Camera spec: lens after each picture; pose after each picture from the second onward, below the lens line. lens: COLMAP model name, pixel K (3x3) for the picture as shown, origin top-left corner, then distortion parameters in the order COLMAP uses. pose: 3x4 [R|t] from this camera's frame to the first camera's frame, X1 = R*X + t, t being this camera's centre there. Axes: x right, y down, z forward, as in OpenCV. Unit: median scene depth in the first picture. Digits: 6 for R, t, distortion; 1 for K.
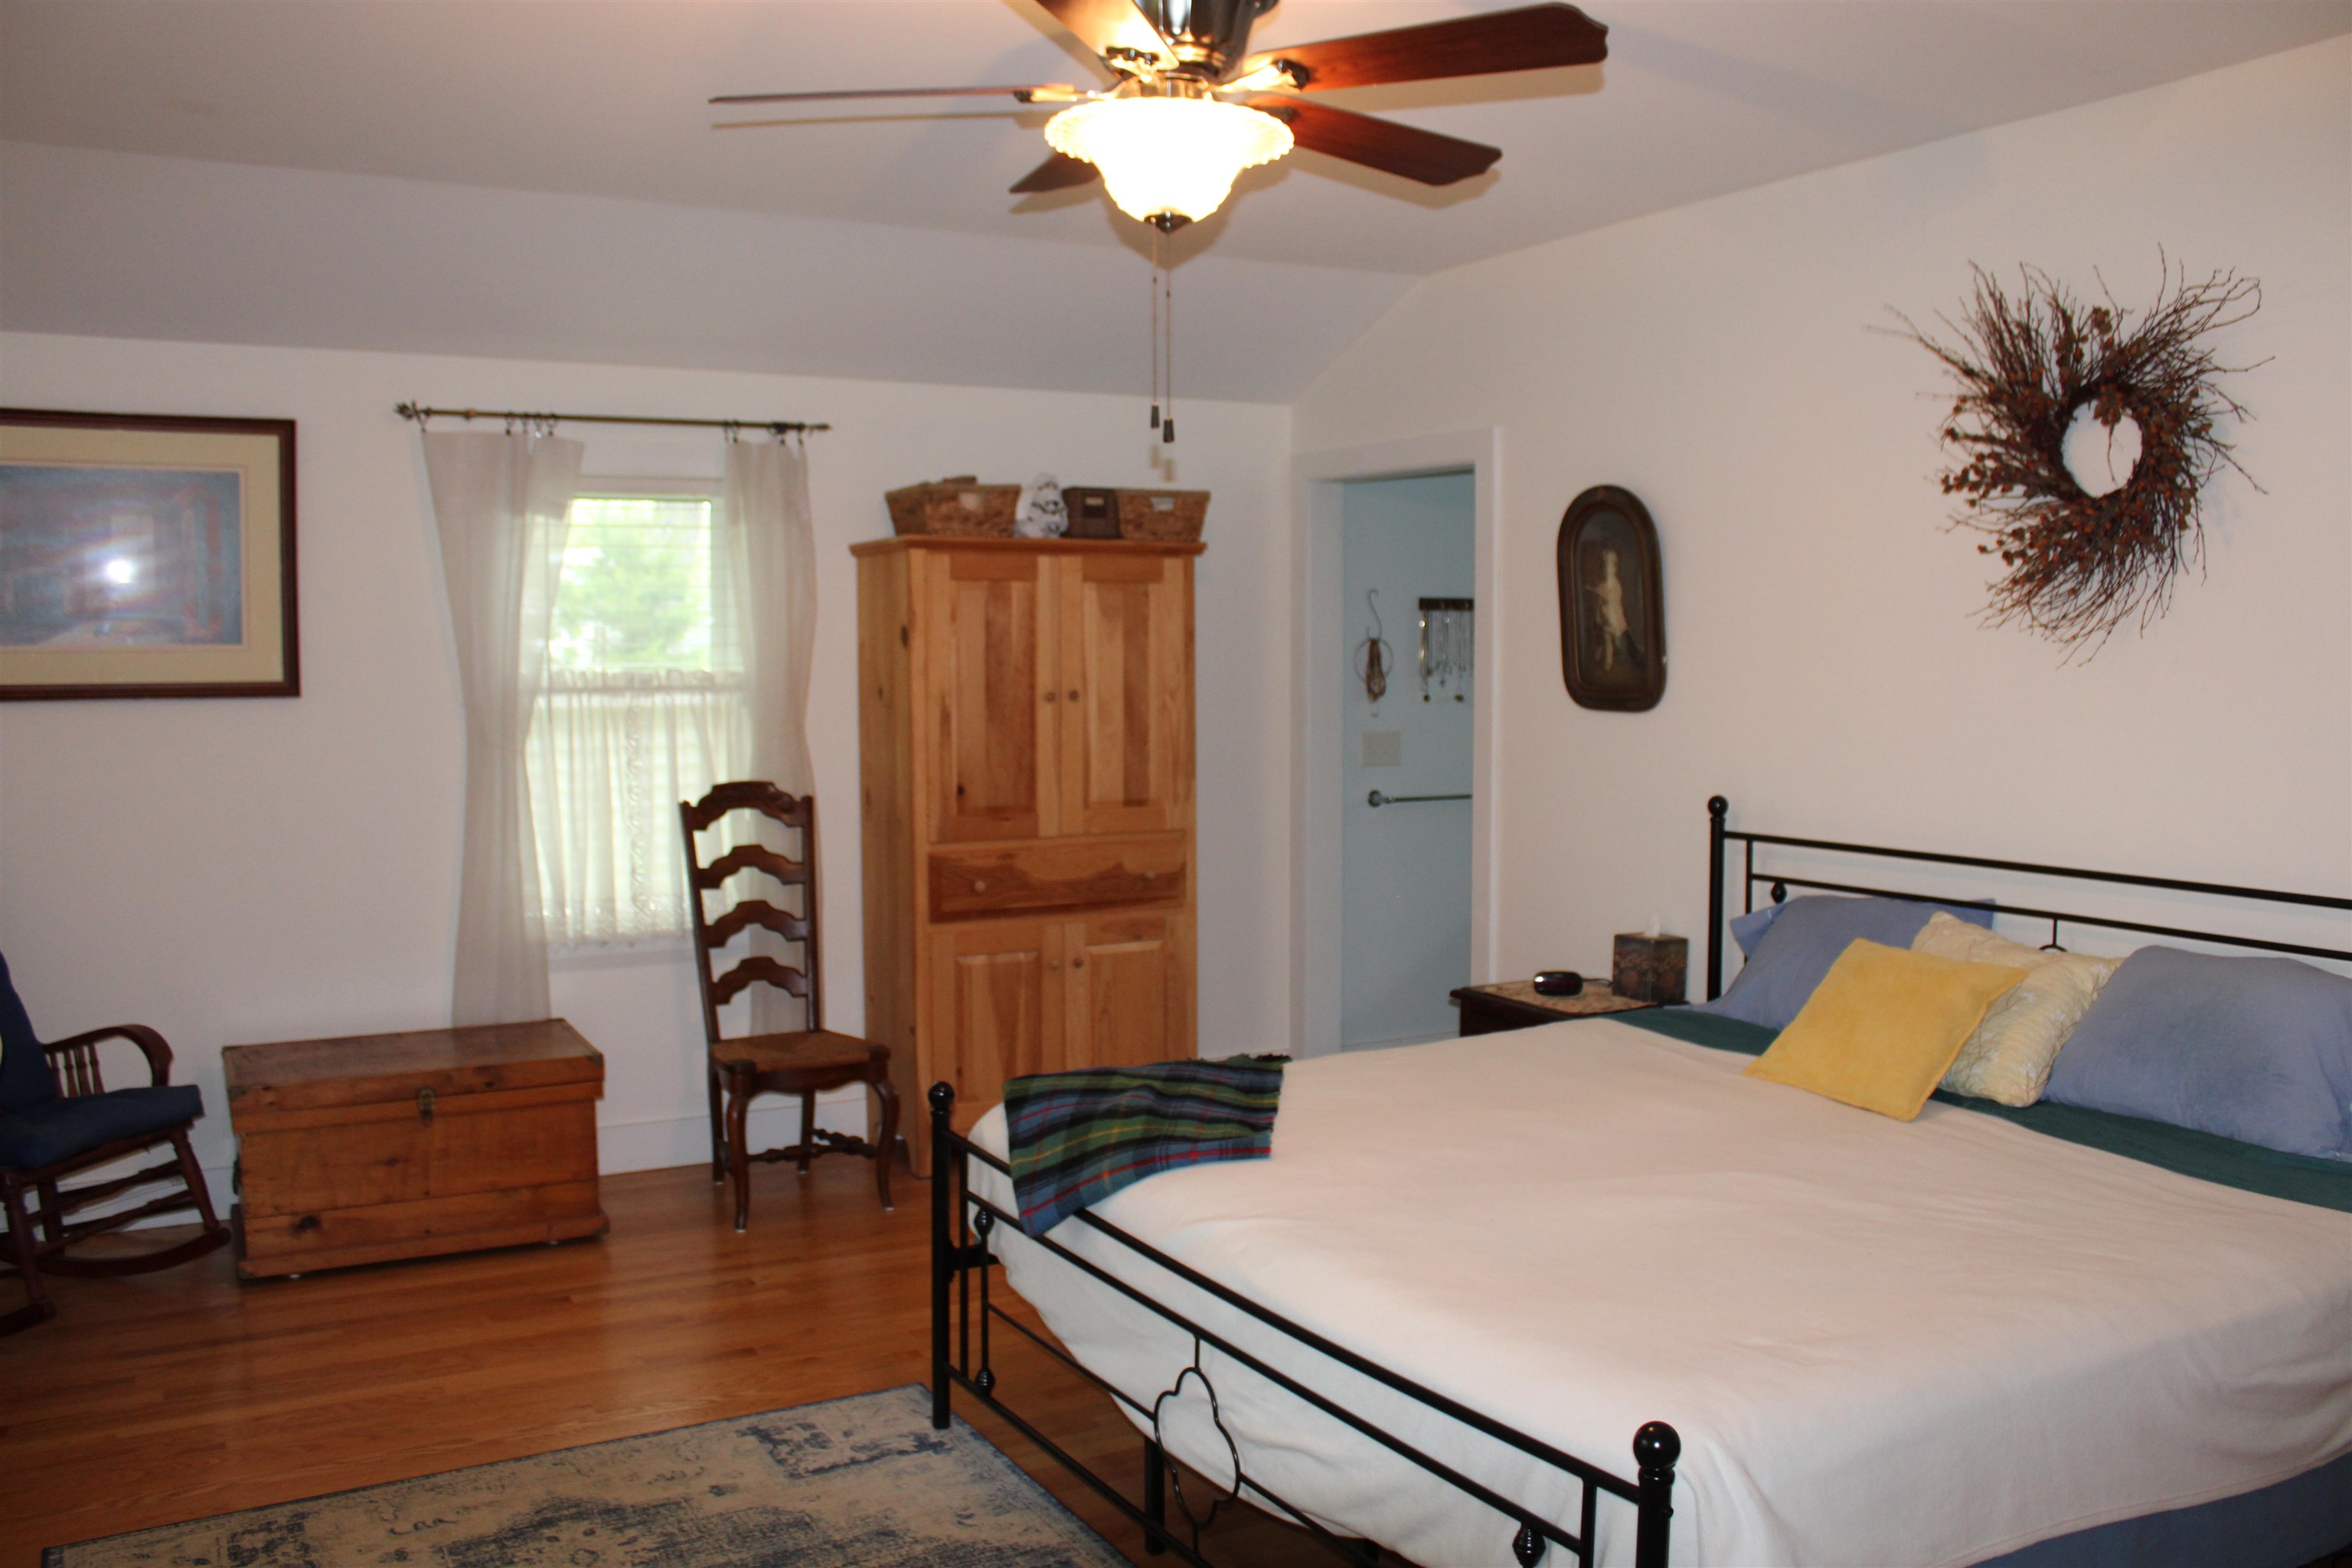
lens RADIAL K [[1956.2, 0, 1190.0], [0, 1956.2, 757.0], [0, 0, 1]] dist [-0.166777, 0.131455]
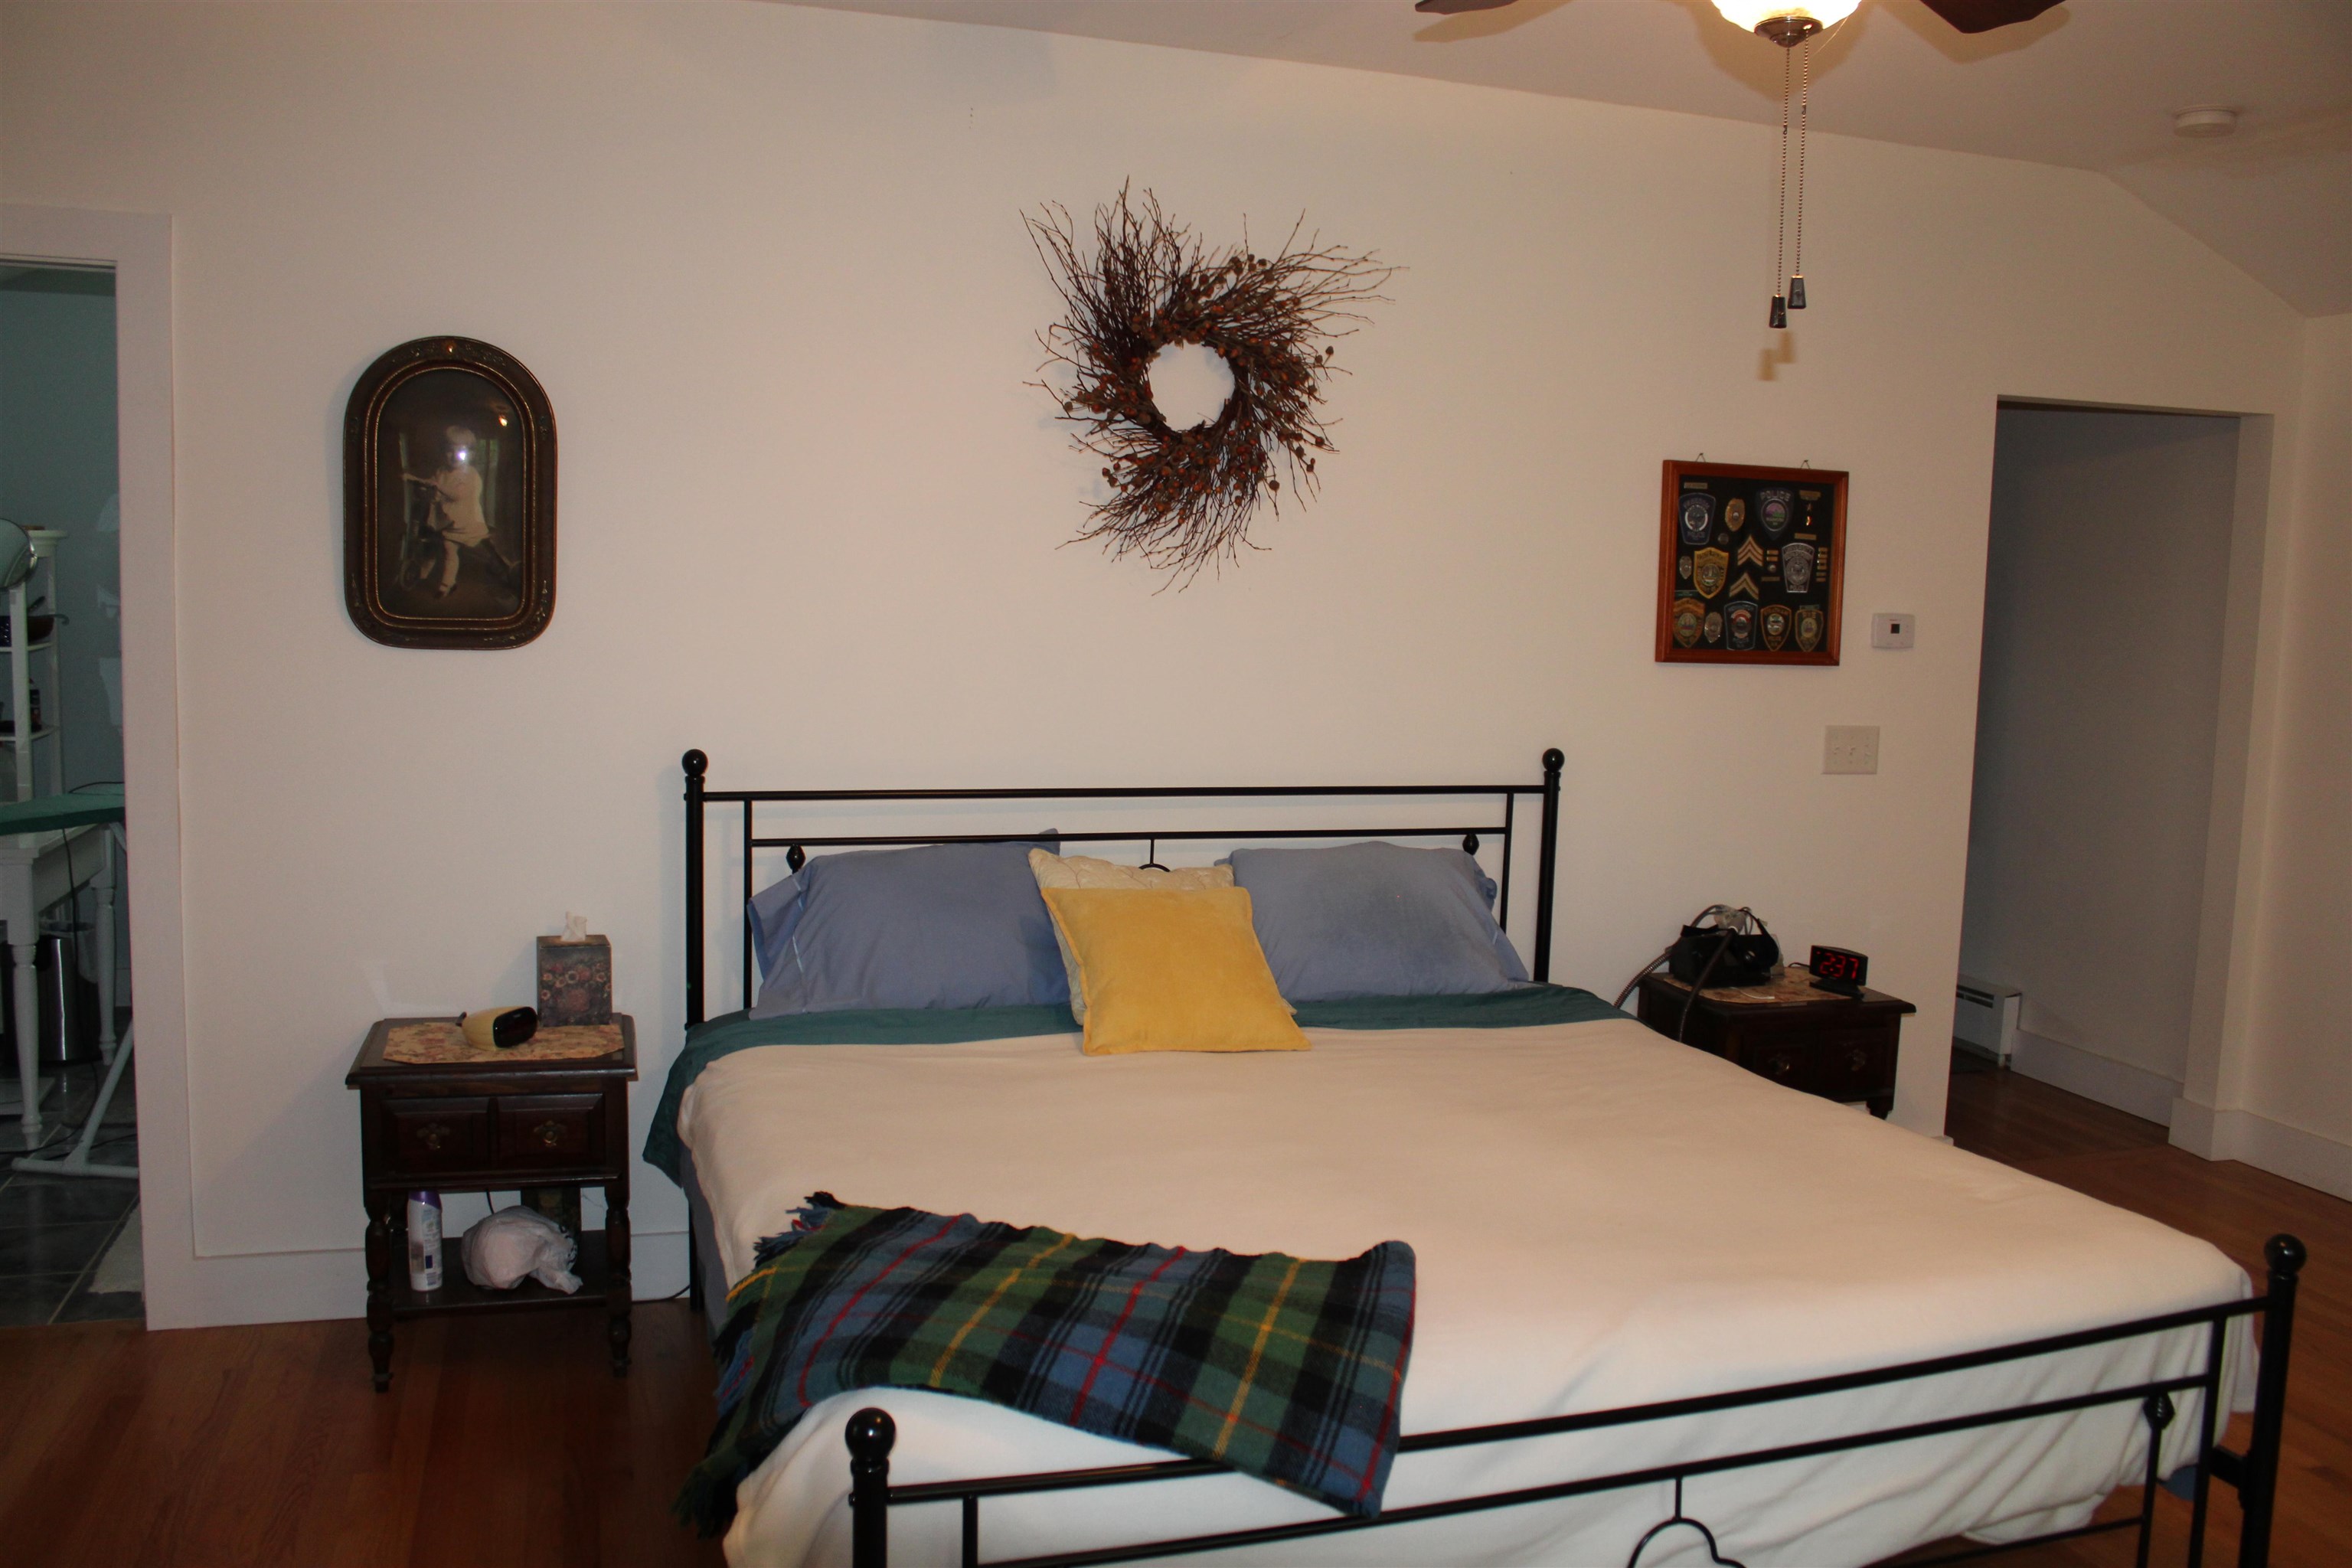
lens RADIAL K [[1956.2, 0, 1190.0], [0, 1956.2, 757.0], [0, 0, 1]] dist [-0.166777, 0.131455]
pose [[0.206853, -0.088546, 0.974357, -0.485770], [0.028553, 0.996018, 0.084453, -0.040505], [-0.977955, 0.010351, 0.208558, 0.652207]]
